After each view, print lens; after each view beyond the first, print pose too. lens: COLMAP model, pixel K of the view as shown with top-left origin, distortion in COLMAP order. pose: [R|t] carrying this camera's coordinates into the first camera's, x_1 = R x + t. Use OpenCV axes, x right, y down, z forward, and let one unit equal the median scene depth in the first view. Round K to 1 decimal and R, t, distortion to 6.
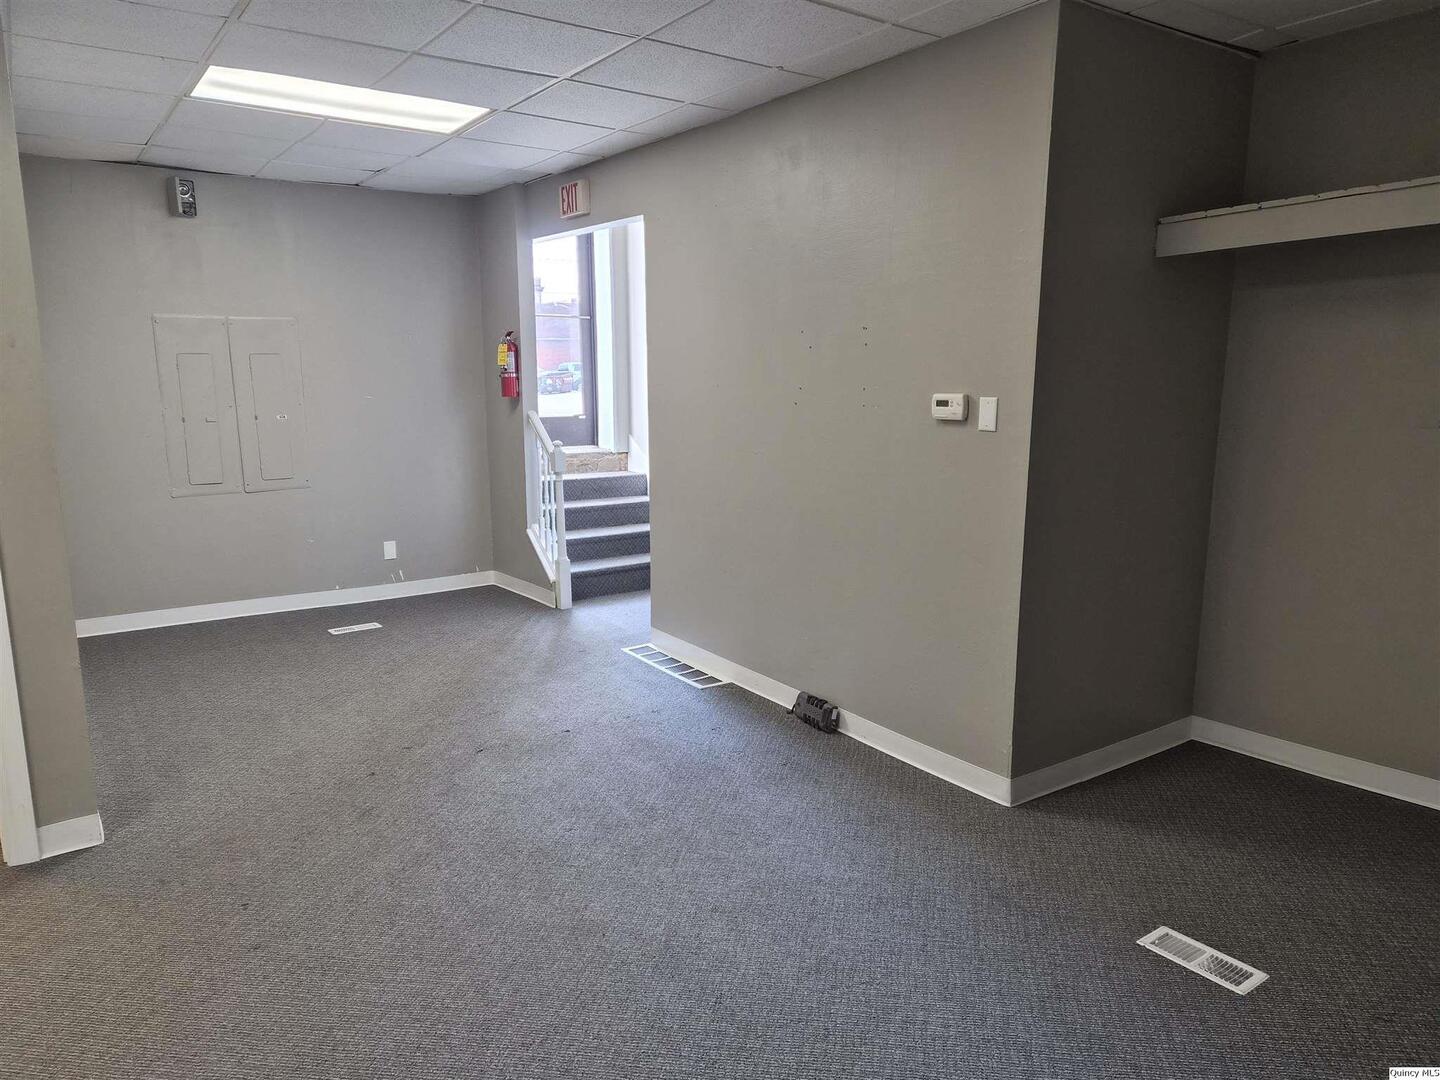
lens RADIAL K [[962.0, 0, 704.6], [0, 962.0, 539.2], [0, 0, 1]] dist [0.046071, -0.038765]
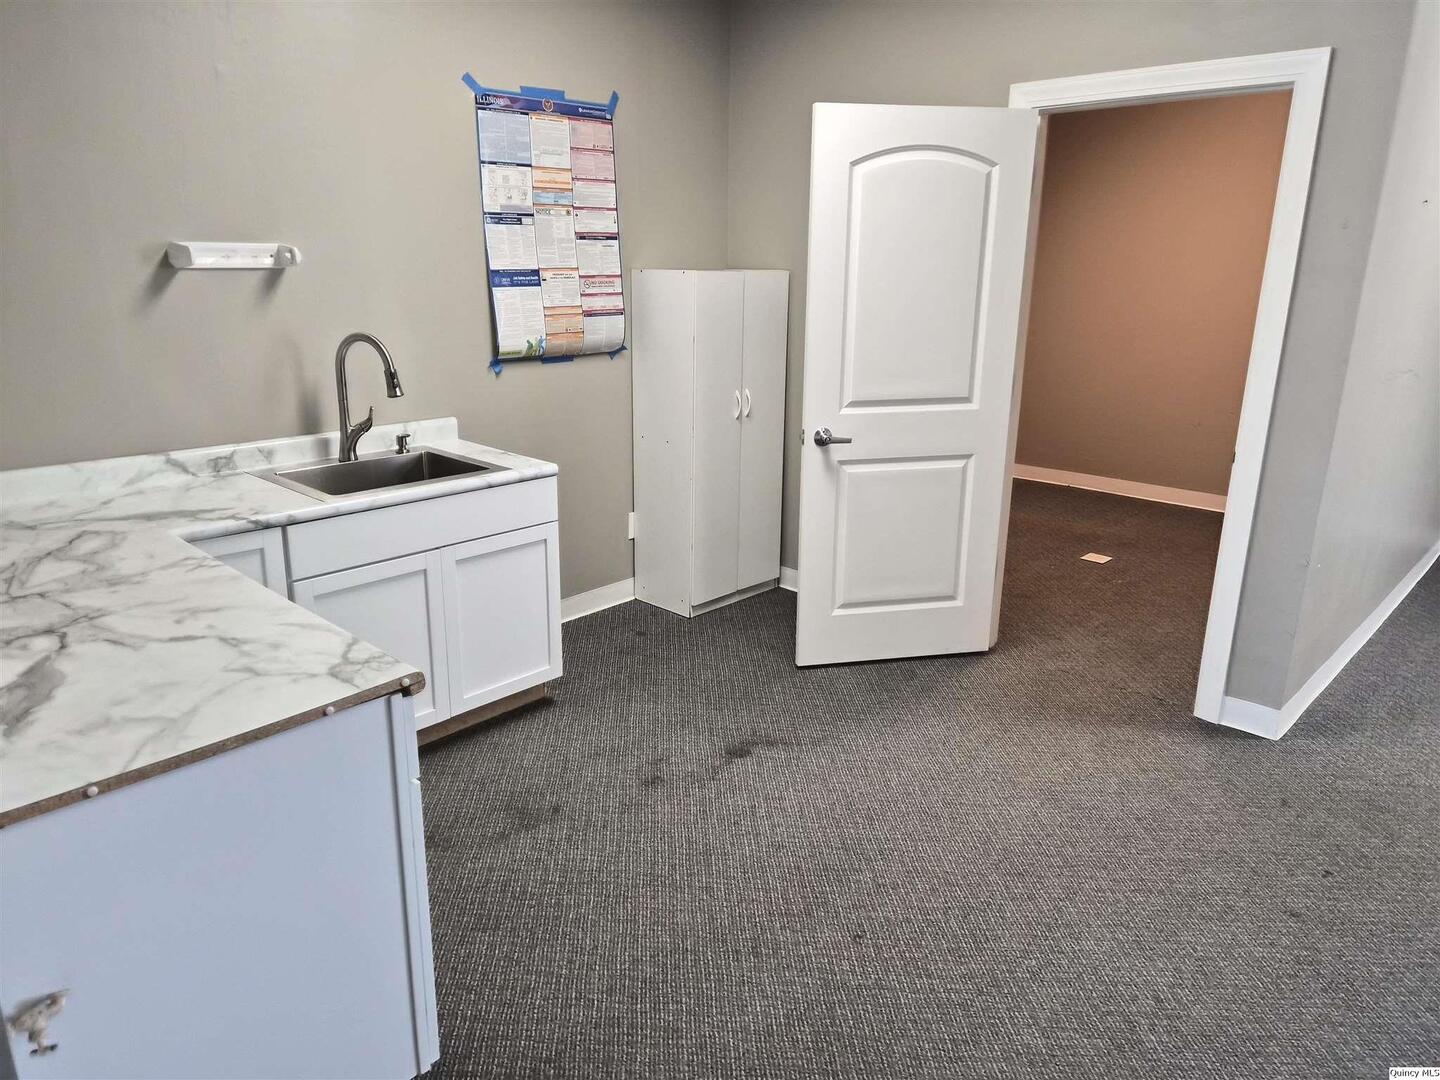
lens RADIAL K [[962.0, 0, 715.9], [0, 962.0, 542.2], [0, 0, 1]] dist [0.046071, -0.038765]
pose [[0.166664, 0.277941, -0.946029, 0.161613], [-0.181135, 0.951751, 0.247711, -0.017241], [0.969233, 0.130074, 0.208967, 0.237949]]
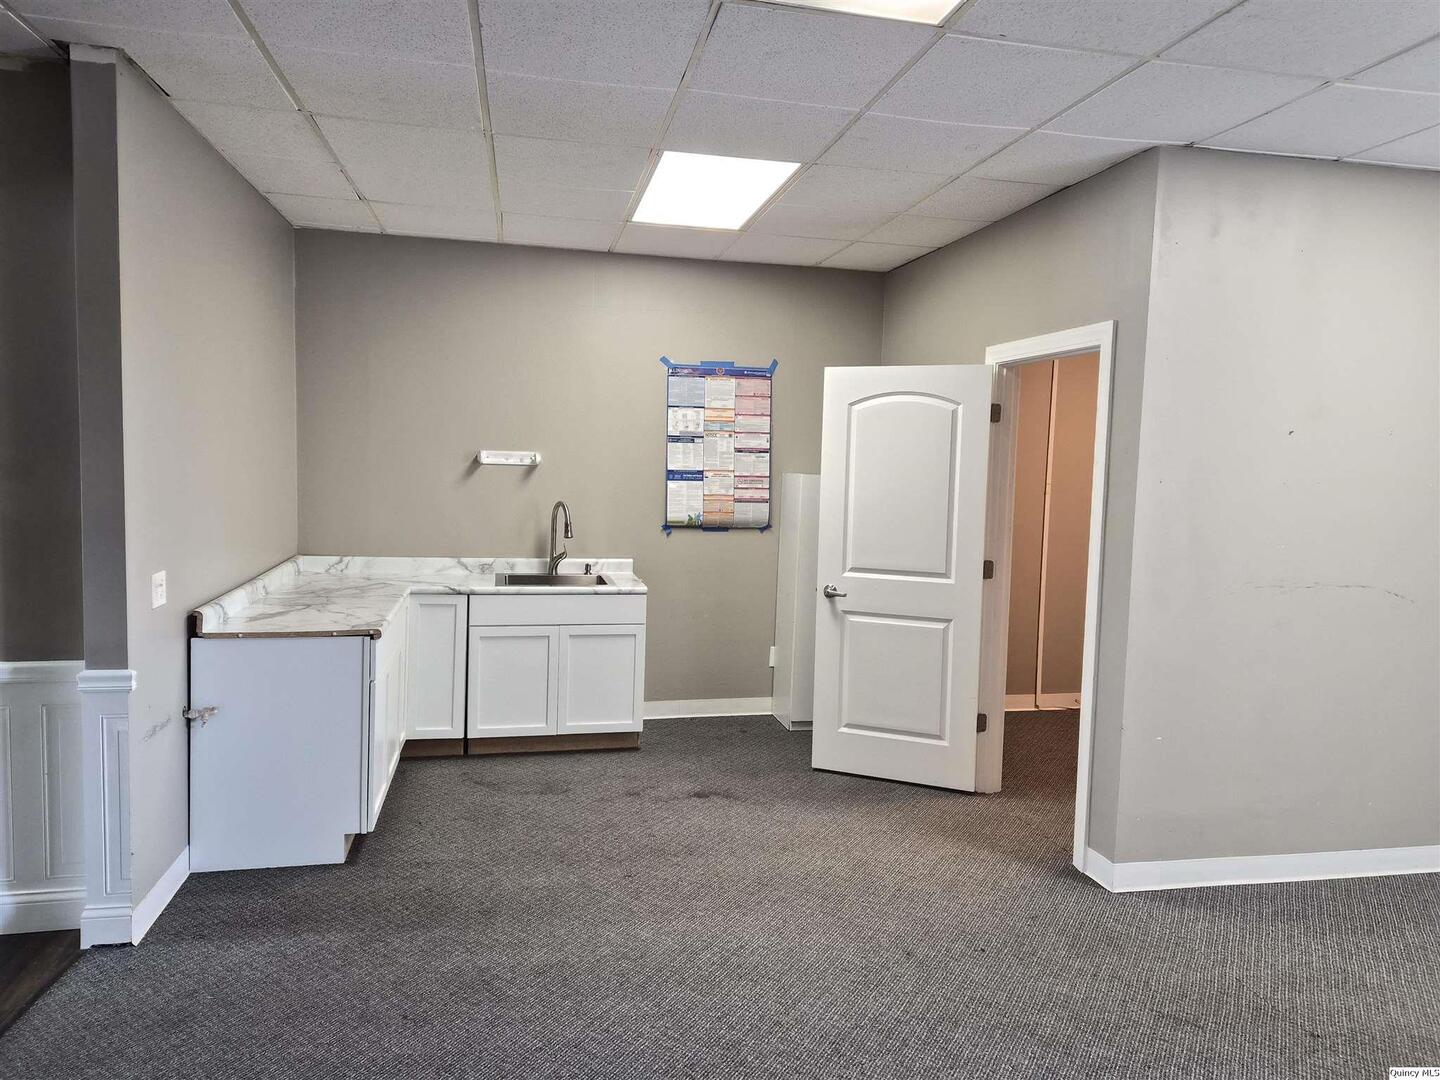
lens RADIAL K [[962.0, 0, 709.9], [0, 962.0, 530.2], [0, 0, 1]] dist [0.046071, -0.038765]
pose [[-0.415514, 0.051203, -0.908144, 0.575597], [-0.191703, 0.971058, 0.142463, -0.161928], [0.889156, 0.233289, -0.393673, 1.024237]]
